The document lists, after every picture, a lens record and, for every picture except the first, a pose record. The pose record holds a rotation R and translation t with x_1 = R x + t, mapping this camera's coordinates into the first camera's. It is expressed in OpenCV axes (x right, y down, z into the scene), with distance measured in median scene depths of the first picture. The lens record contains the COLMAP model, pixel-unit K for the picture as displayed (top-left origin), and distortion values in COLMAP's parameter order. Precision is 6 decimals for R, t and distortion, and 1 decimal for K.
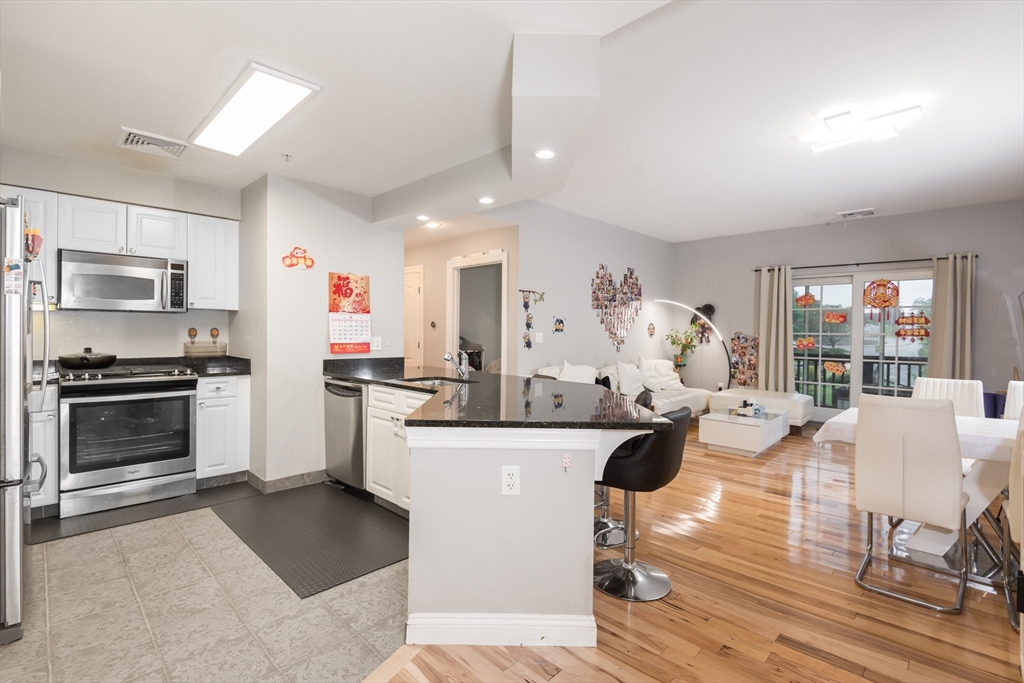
lens RADIAL K [[476.1, 0, 509.0], [0, 476.1, 336.9], [0, 0, 1]] dist [0.033671, -0.025534]
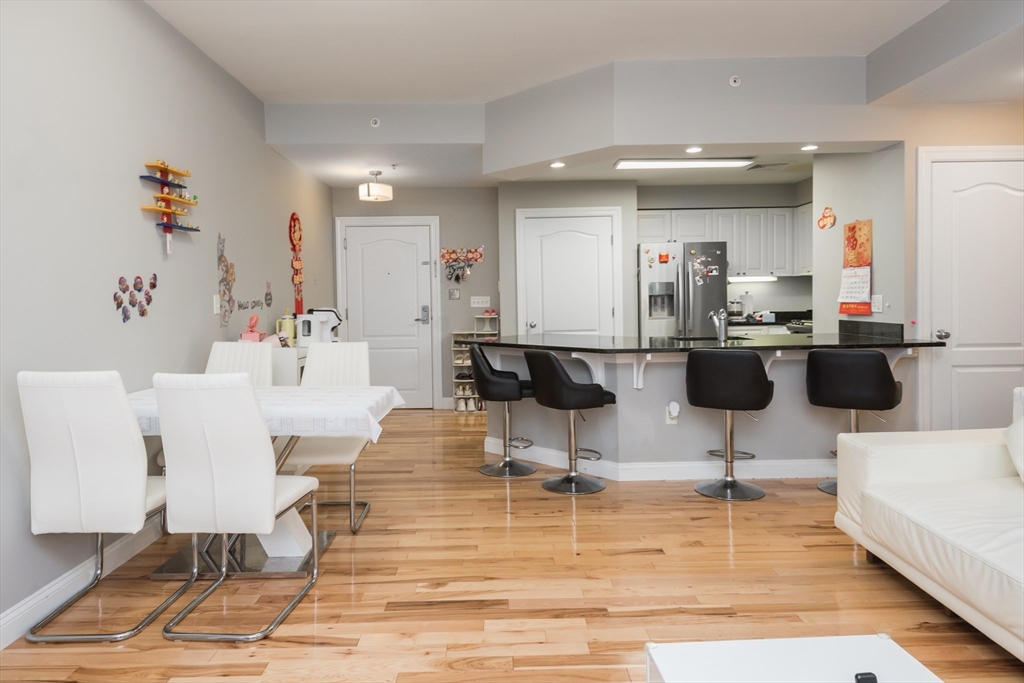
lens RADIAL K [[624.2, 0, 509.2], [0, 624.2, 315.6], [0, 0, 1]] dist [0.058979, -0.076589]
pose [[-0.695944, 0.021494, -0.717774, 0.962544], [0.003509, 0.999642, 0.026532, 0.004516], [0.718087, 0.015946, -0.695771, 1.405436]]
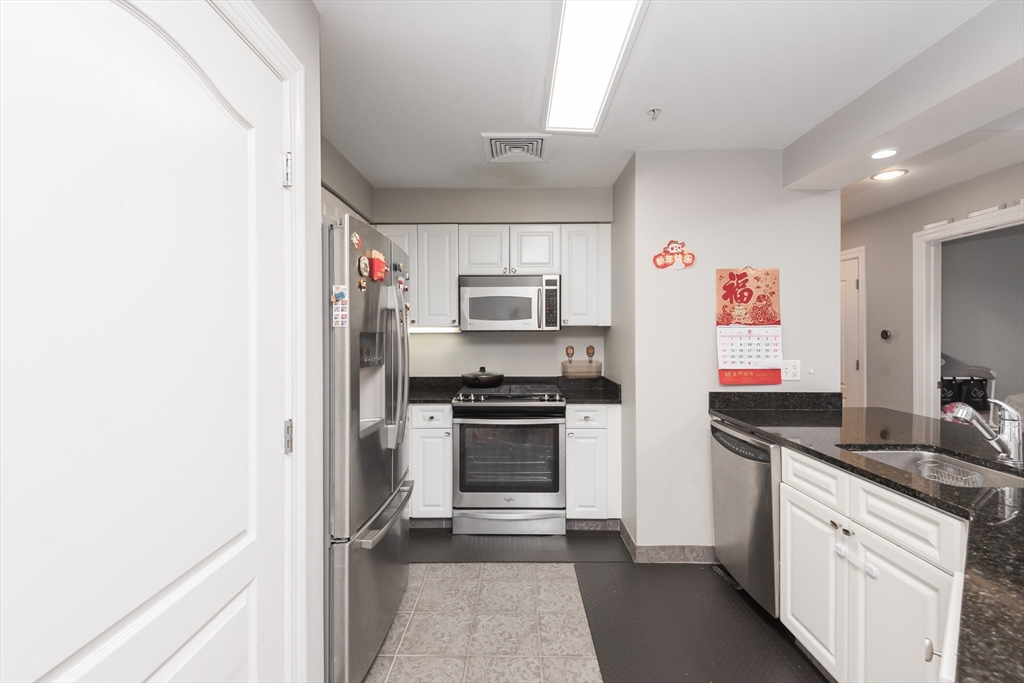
lens RADIAL K [[516.1, 0, 482.8], [0, 516.1, 342.0], [0, 0, 1]] dist [0.040344, -0.036668]
pose [[0.699880, -0.010684, -0.714181, -0.068639], [0.003826, 0.999930, -0.011209, -0.019873], [0.714250, 0.005113, 0.699872, 0.212435]]
